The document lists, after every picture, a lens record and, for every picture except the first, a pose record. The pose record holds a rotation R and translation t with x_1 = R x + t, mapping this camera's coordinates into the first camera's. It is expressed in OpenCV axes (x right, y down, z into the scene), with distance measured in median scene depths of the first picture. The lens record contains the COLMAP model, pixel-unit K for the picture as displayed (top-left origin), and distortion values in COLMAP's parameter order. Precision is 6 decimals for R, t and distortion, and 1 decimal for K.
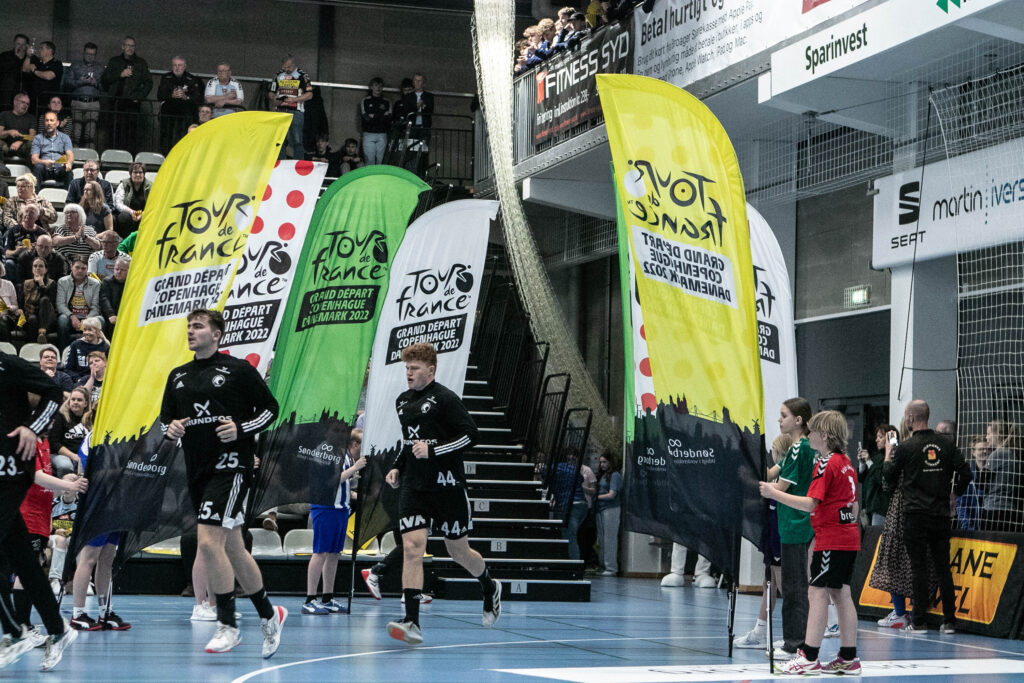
lens RADIAL K [[2402.7, 0, 512.0], [0, 2402.7, 341.5], [0, 0, 1]] dist [0.056541, -0.030952]
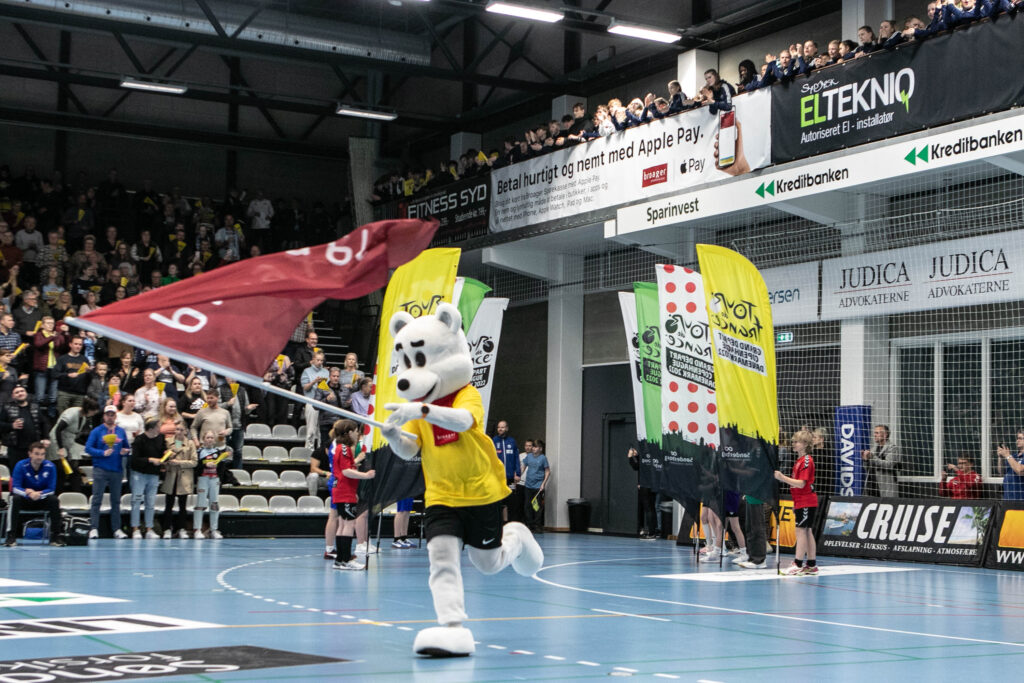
lens RADIAL K [[1689.4, 0, 512.0], [0, 1689.4, 341.5], [0, 0, 1]] dist [-0.096906, 0.033080]
pose [[0.967552, 0.014926, 0.252230, -0.267193], [-0.012870, 0.999869, -0.009800, -0.015794], [-0.252344, 0.006236, 0.967618, -0.120233]]
